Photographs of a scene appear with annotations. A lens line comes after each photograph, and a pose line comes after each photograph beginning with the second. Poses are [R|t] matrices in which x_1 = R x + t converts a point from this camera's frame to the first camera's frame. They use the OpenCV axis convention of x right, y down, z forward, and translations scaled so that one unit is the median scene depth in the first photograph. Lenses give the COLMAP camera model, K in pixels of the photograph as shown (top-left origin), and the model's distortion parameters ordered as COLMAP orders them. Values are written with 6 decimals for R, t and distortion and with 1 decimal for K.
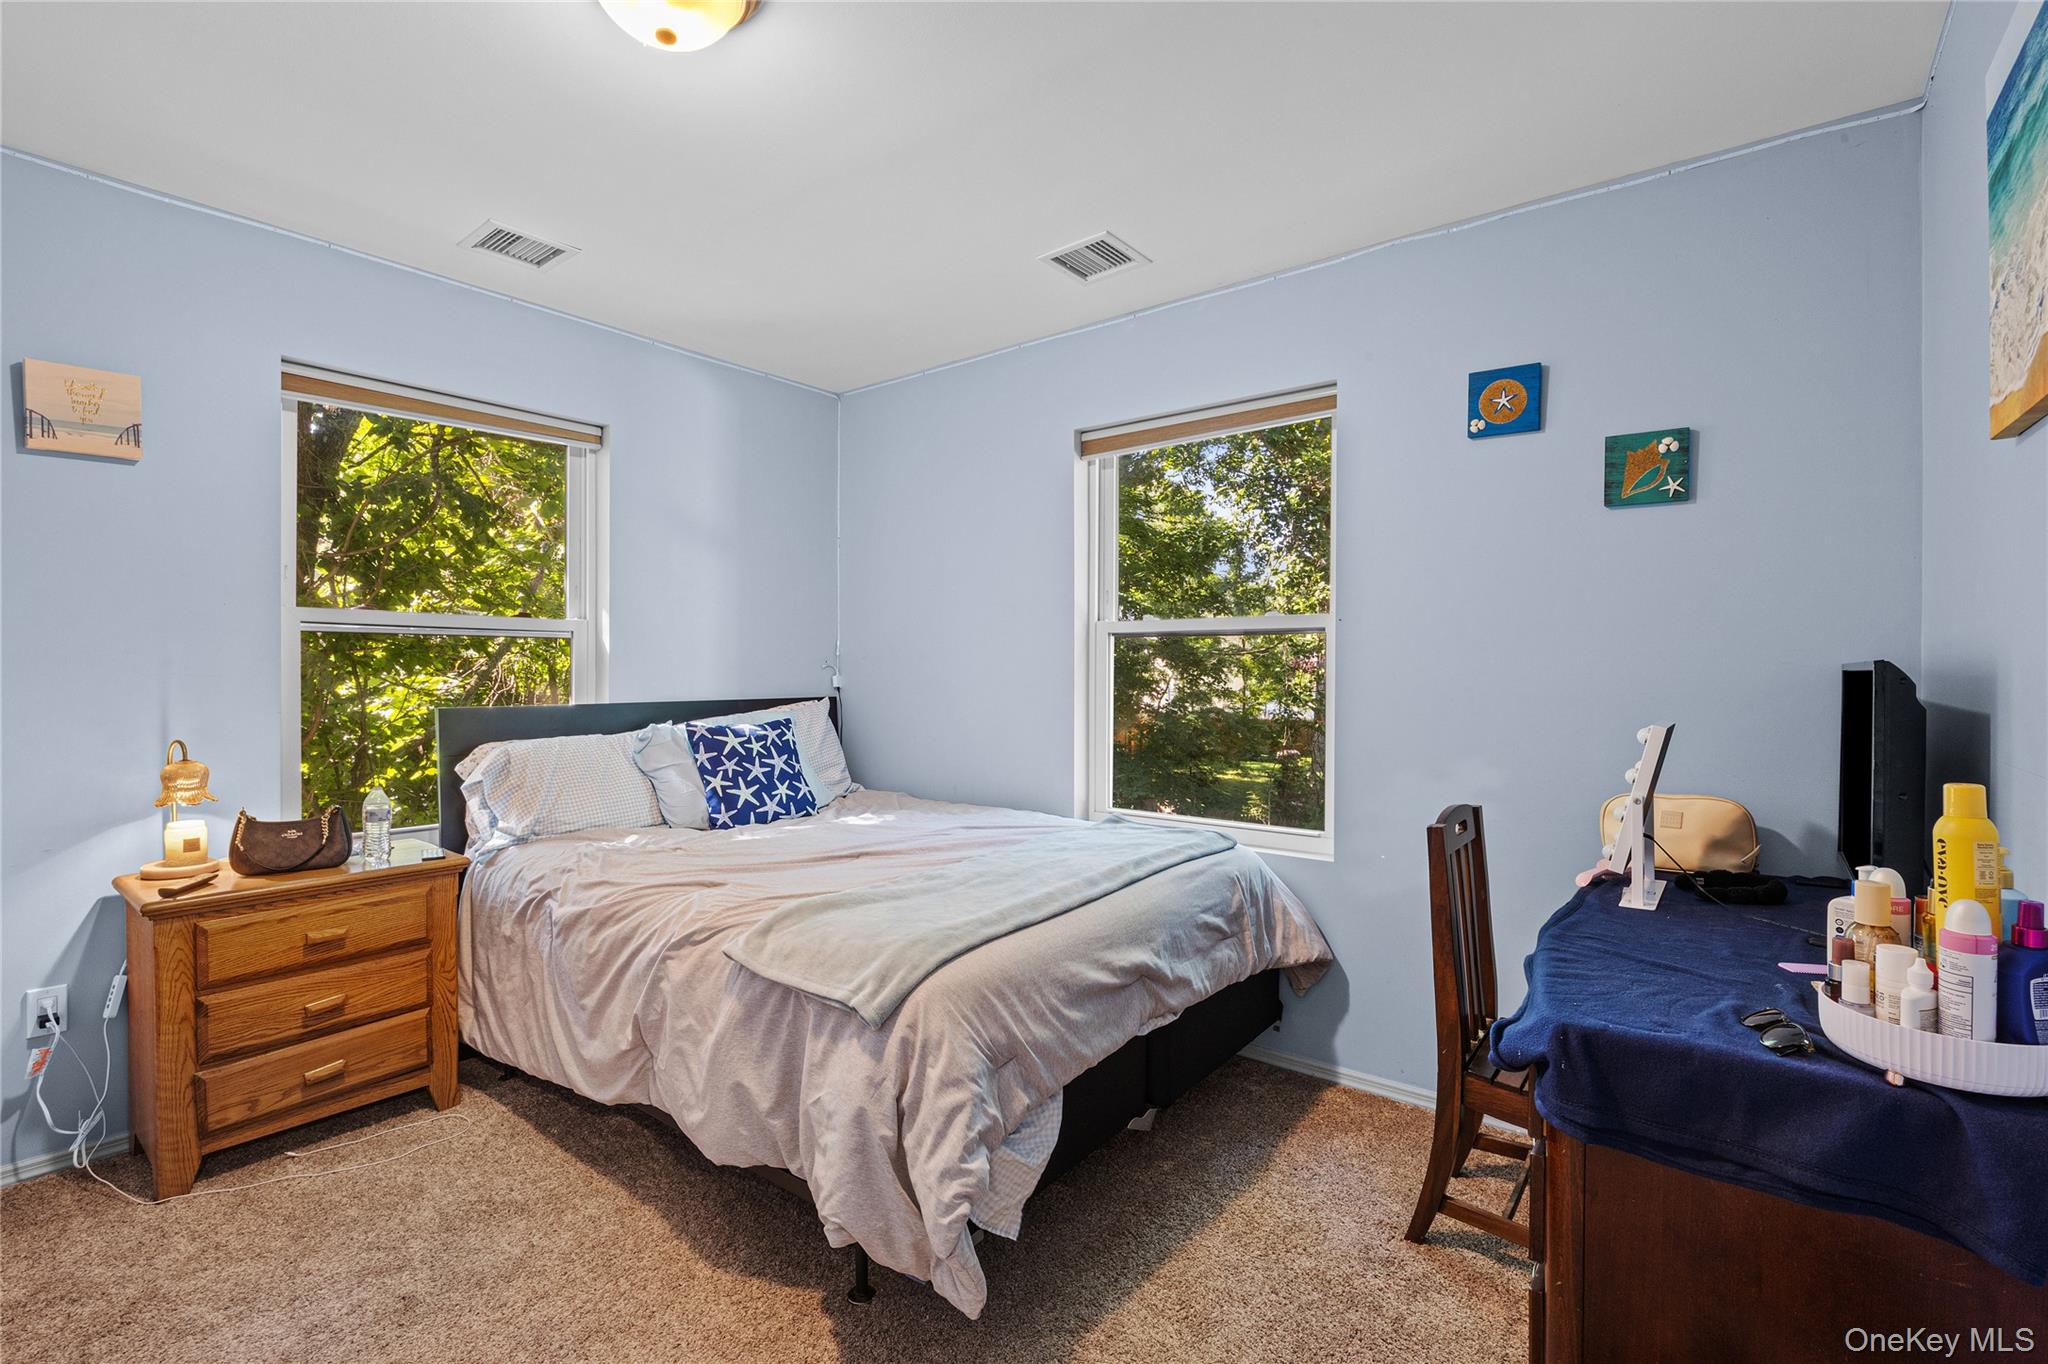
lens RADIAL K [[895.8, 0, 1018.8], [0, 895.8, 675.3], [0, 0, 1]] dist [-0.029526, -0.000092]
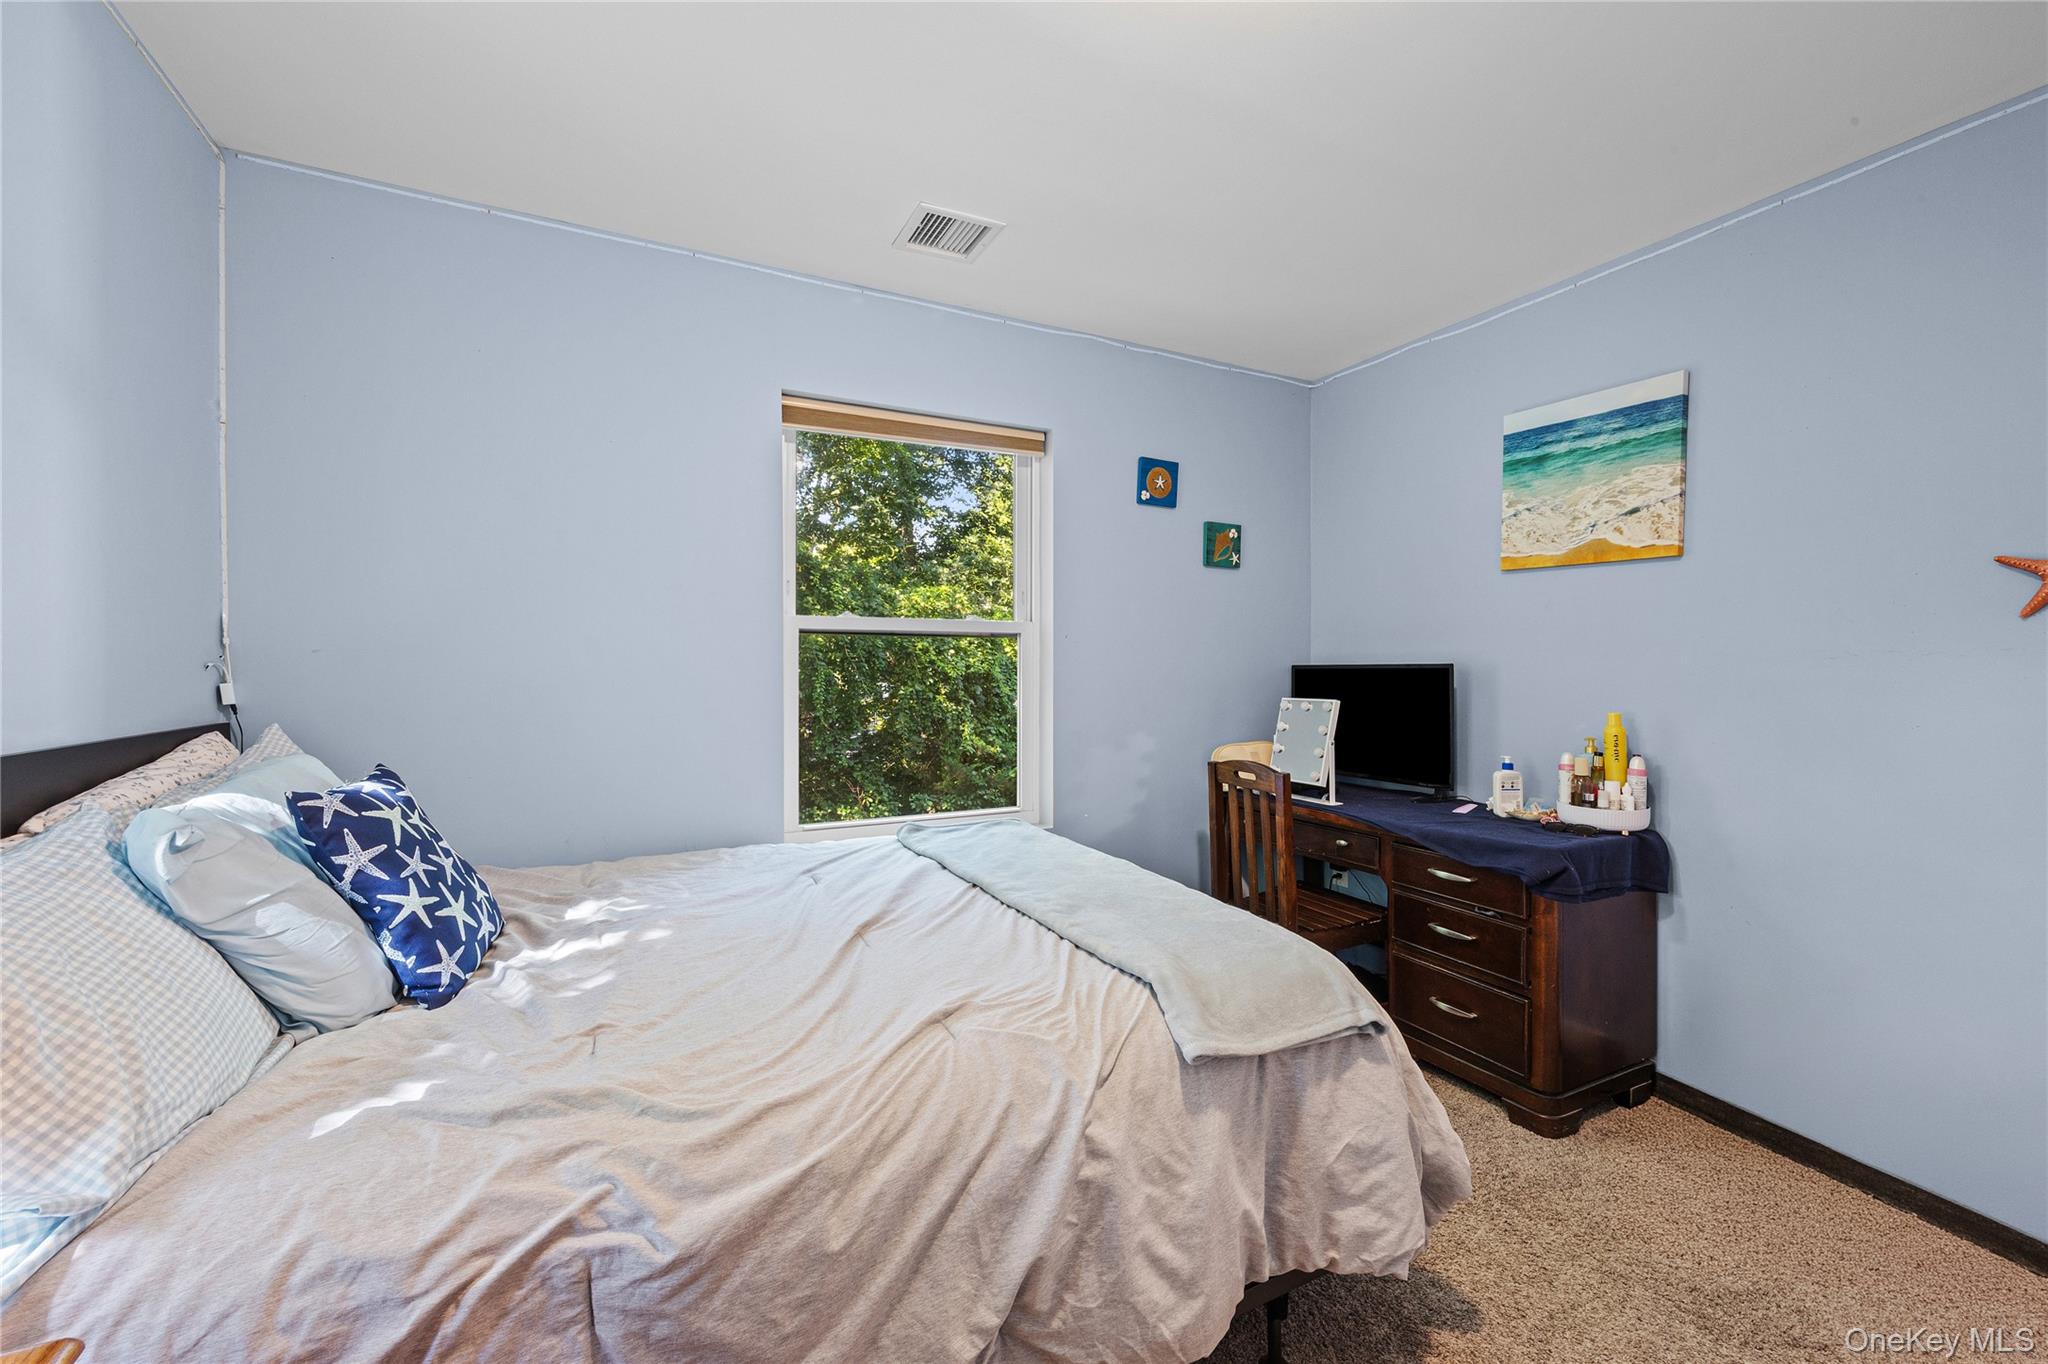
lens RADIAL K [[820.1, 0, 1023.1], [0, 820.1, 673.3], [0, 0, 1]] dist [0.002293, 0.000243]
pose [[0.429869, -0.006971, 0.902864, -0.763378], [0.006623, 0.999968, 0.004567, -0.007434], [-0.902867, 0.004016, 0.429901, 0.638752]]
